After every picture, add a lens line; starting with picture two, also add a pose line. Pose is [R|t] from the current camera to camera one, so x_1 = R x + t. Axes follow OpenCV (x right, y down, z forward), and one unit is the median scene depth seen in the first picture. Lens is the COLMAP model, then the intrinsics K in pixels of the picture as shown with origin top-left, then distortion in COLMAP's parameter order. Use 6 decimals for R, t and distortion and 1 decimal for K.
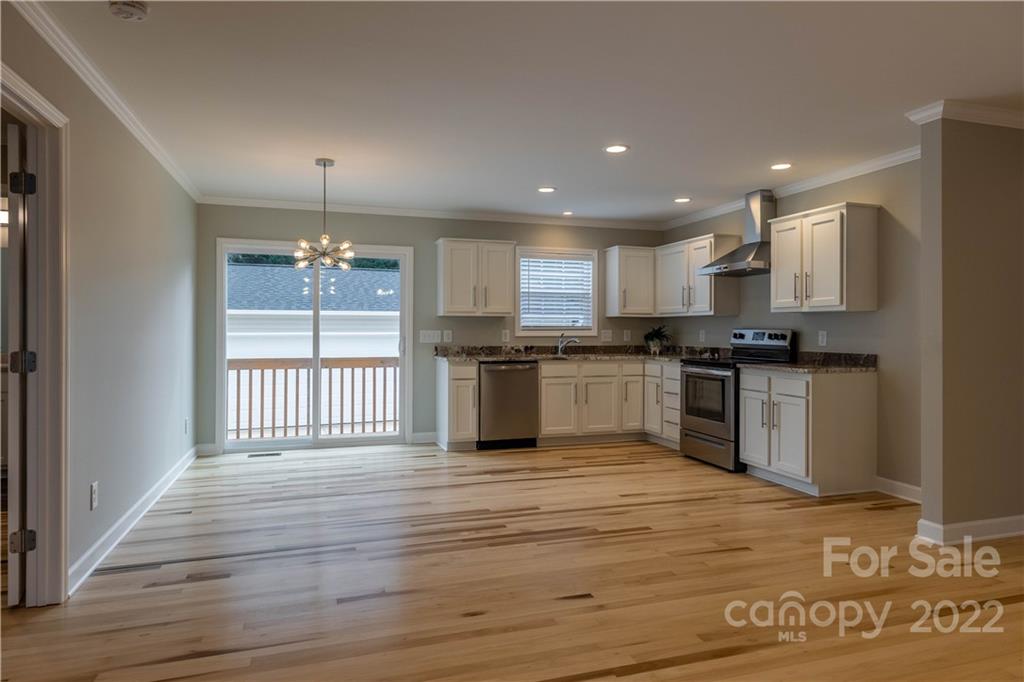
lens RADIAL K [[610.5, 0, 511.5], [0, 610.5, 331.1], [0, 0, 1]] dist [0.002609, 0.000278]
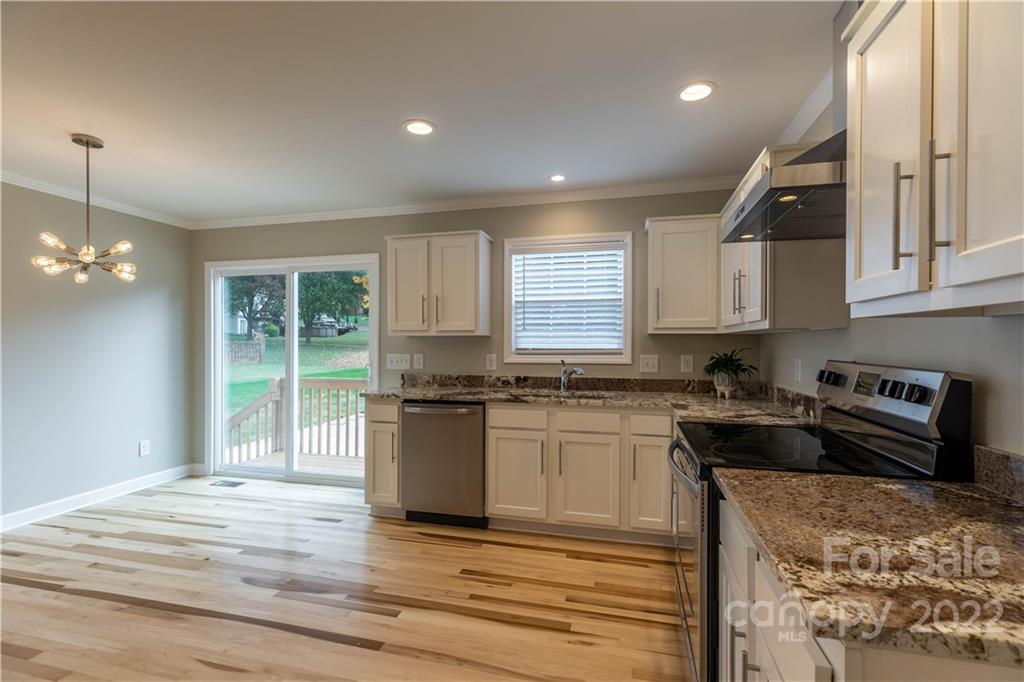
lens RADIAL K [[464.6, 0, 512.8], [0, 464.6, 345.5], [0, 0, 1]] dist [0.014045, 0.000180]
pose [[0.844667, 0.000559, -0.535292, 0.328033], [0.000121, 0.999999, 0.001235, -0.013238], [0.535292, -0.001107, 0.844666, 0.561392]]
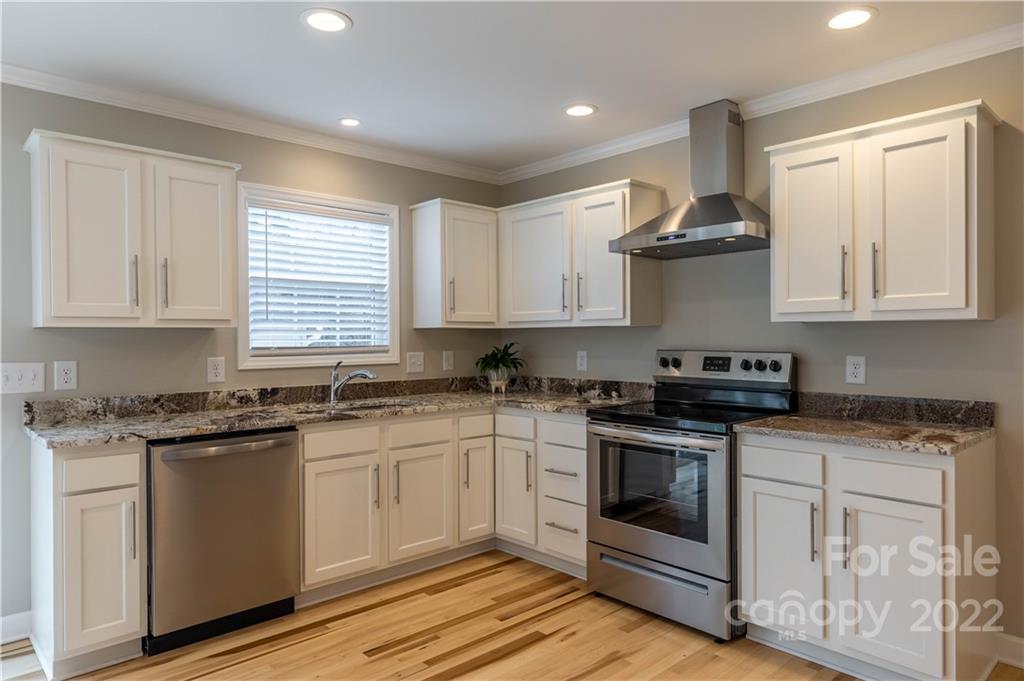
lens RADIAL K [[647.7, 0, 512.0], [0, 647.7, 340.5], [0, 0, 1]] dist [0.012096, 0.000848]
pose [[0.906838, -0.009142, 0.421380, -0.014072], [0.008480, 0.999958, 0.003445, -0.014675], [-0.421394, 0.000449, 0.906878, 0.470241]]
